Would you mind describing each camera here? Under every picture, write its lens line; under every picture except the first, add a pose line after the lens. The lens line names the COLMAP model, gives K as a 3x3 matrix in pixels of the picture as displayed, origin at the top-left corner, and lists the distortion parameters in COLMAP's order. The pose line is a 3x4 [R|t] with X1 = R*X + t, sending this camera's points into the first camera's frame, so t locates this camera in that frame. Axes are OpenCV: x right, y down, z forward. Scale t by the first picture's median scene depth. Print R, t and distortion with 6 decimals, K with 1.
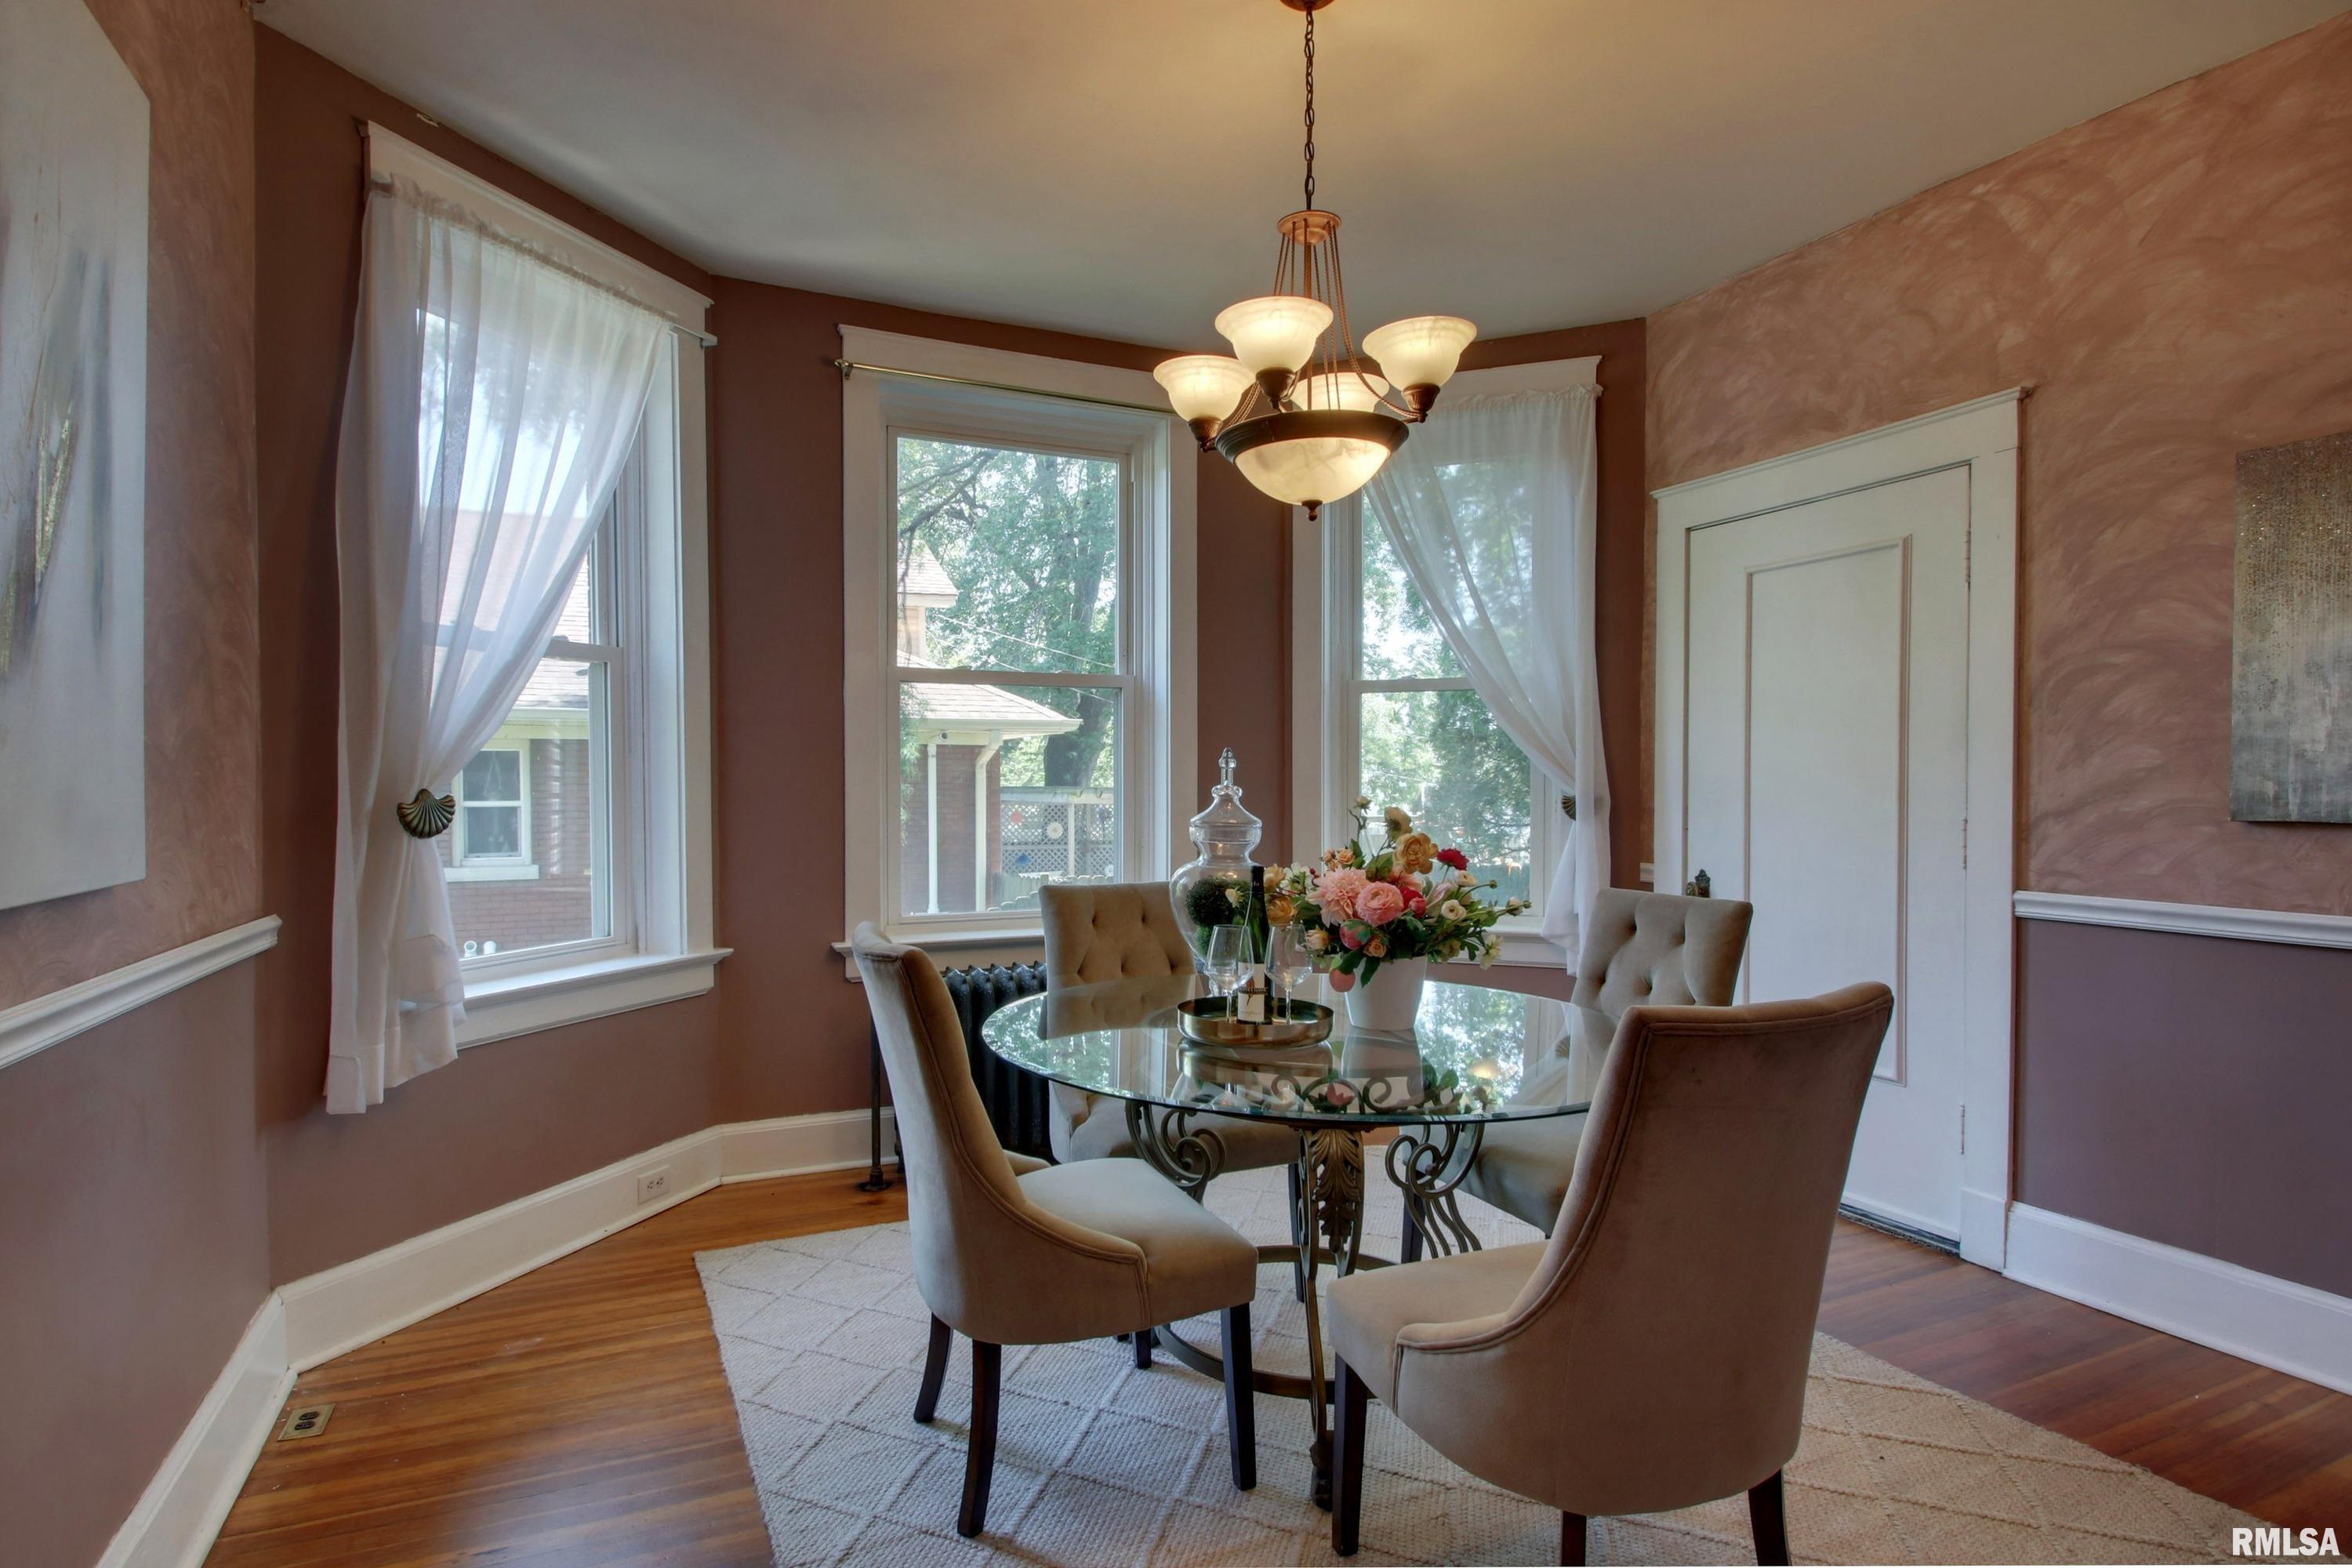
lens RADIAL K [[1108.3, 0, 1169.9], [0, 1108.3, 807.9], [0, 0, 1]] dist [0.001862, -0.011267]
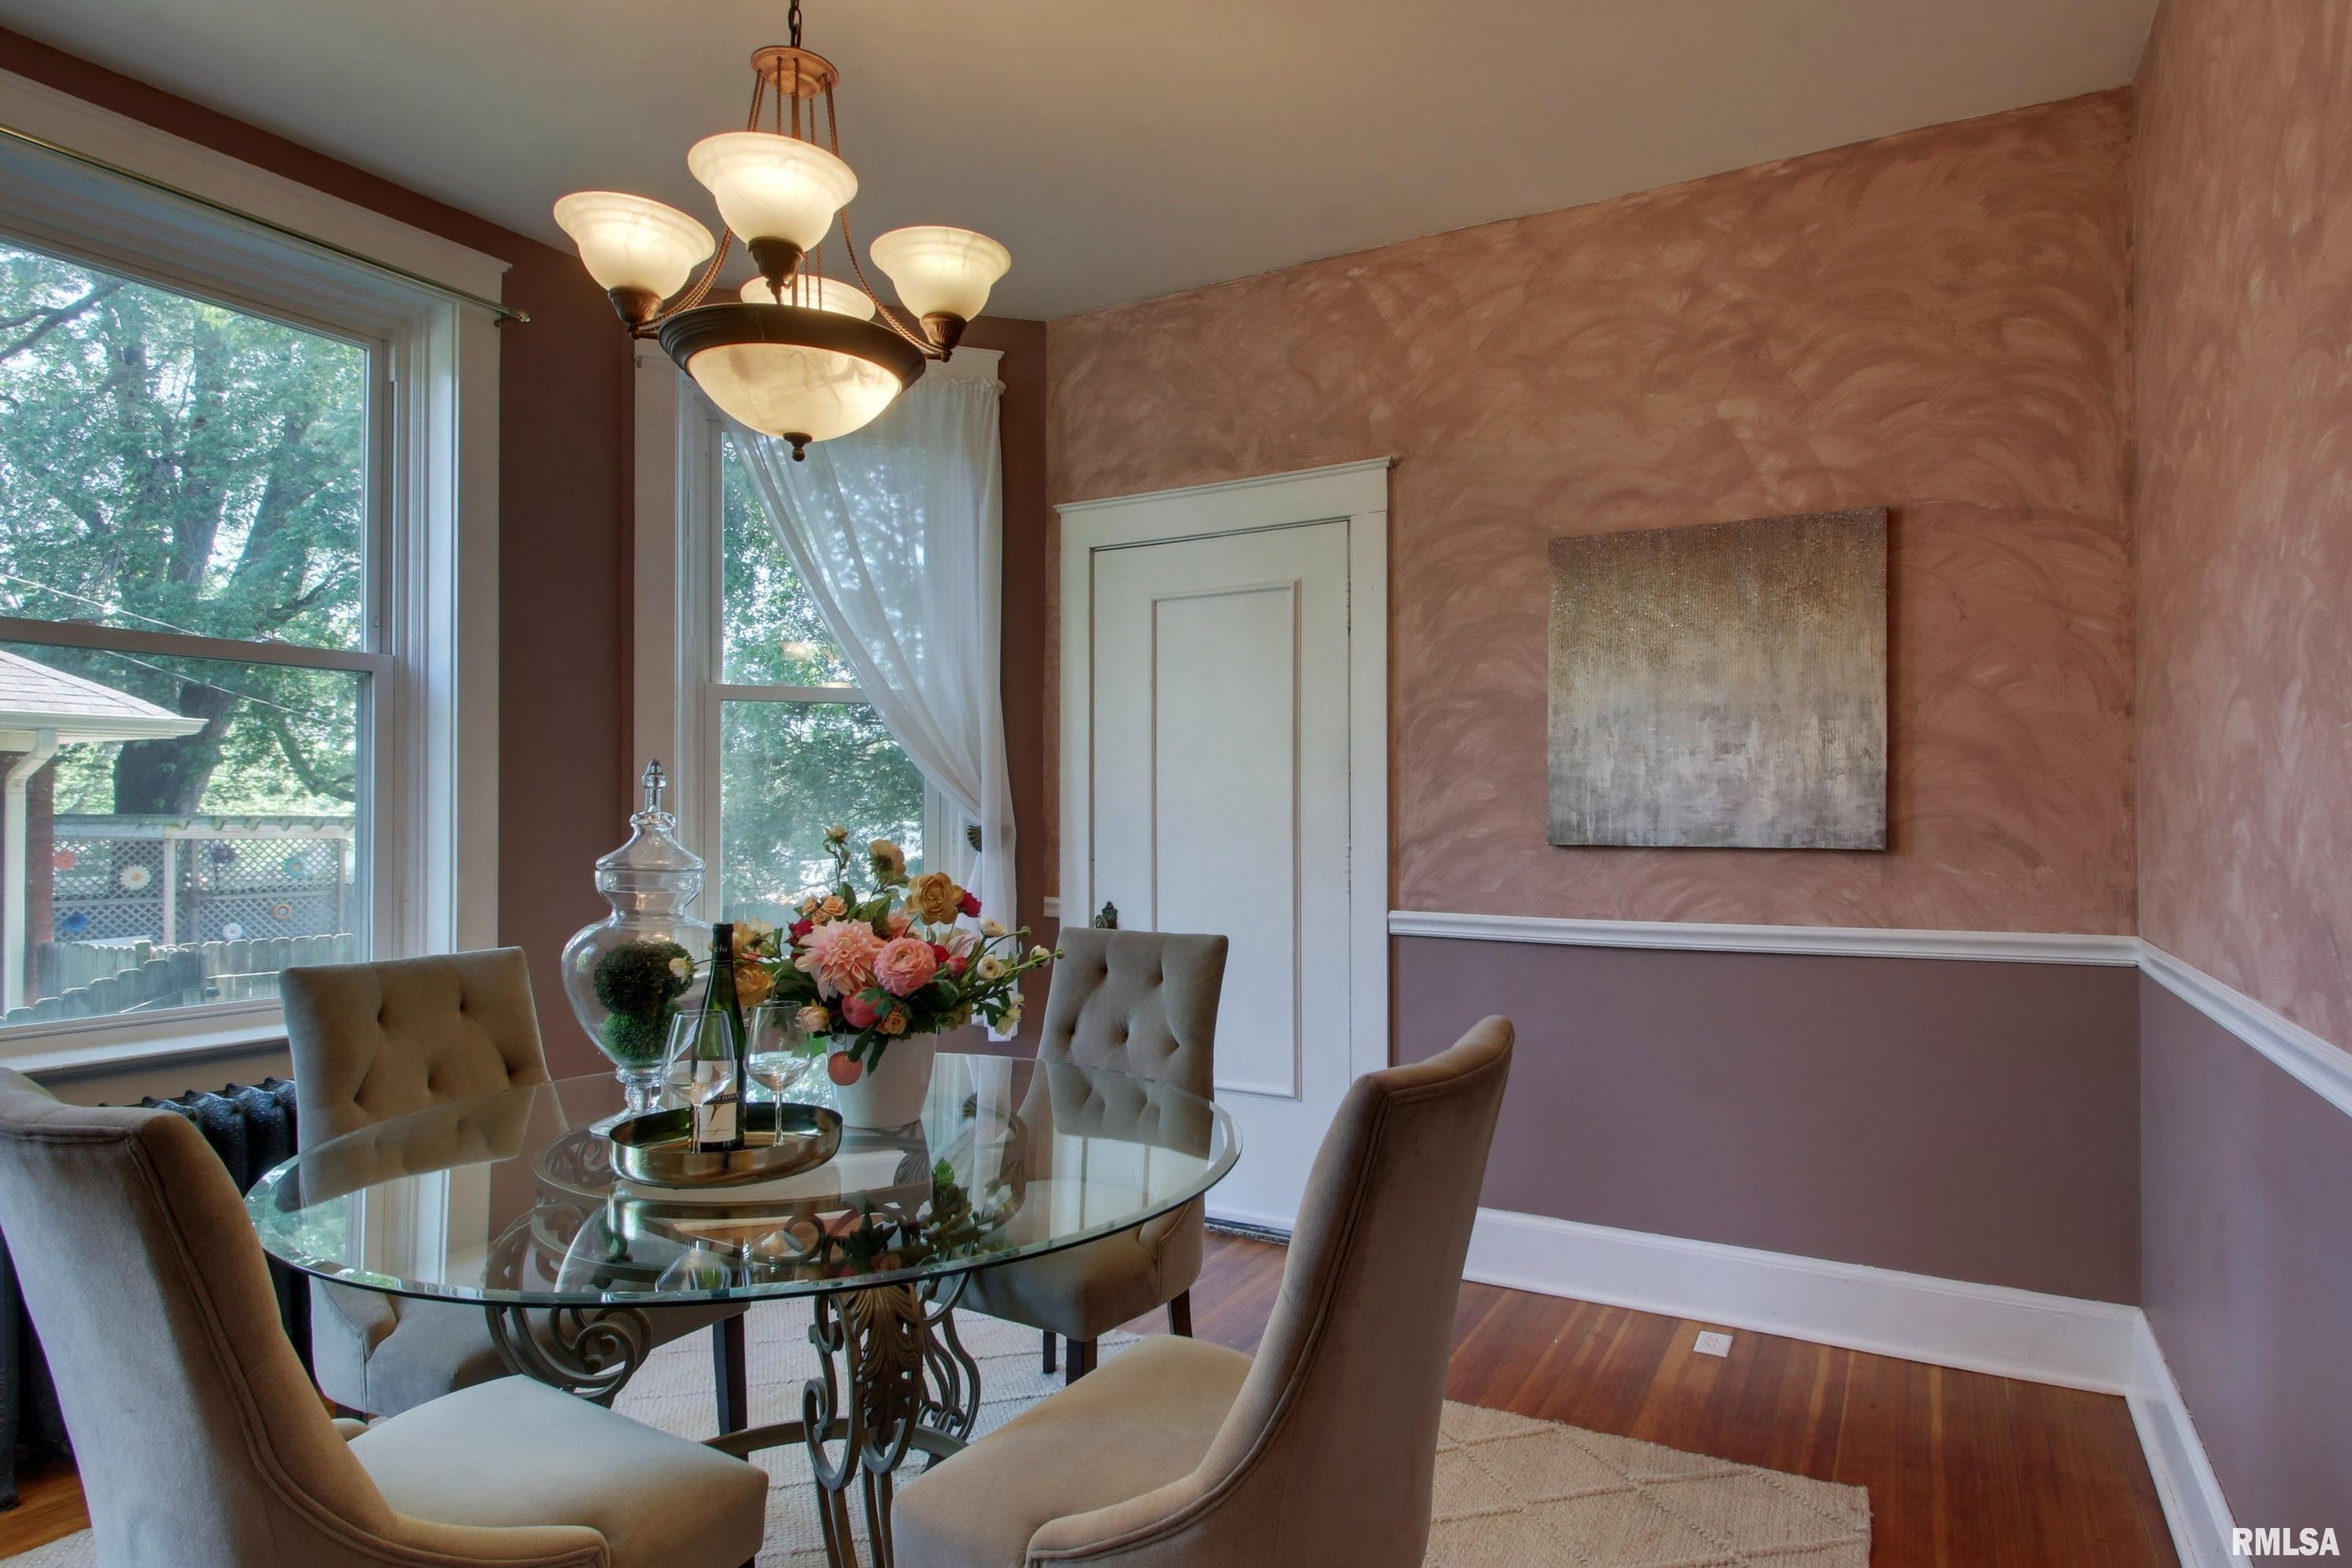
lens RADIAL K [[1194.0, 0, 1174.3], [0, 1194.0, 810.6], [0, 0, 1]] dist [0.002053, -0.012272]
pose [[0.812812, 0.004734, 0.582507, -0.109481], [0.009101, 0.999742, -0.020825, -0.001981], [-0.582455, 0.022228, 0.812559, 0.161764]]
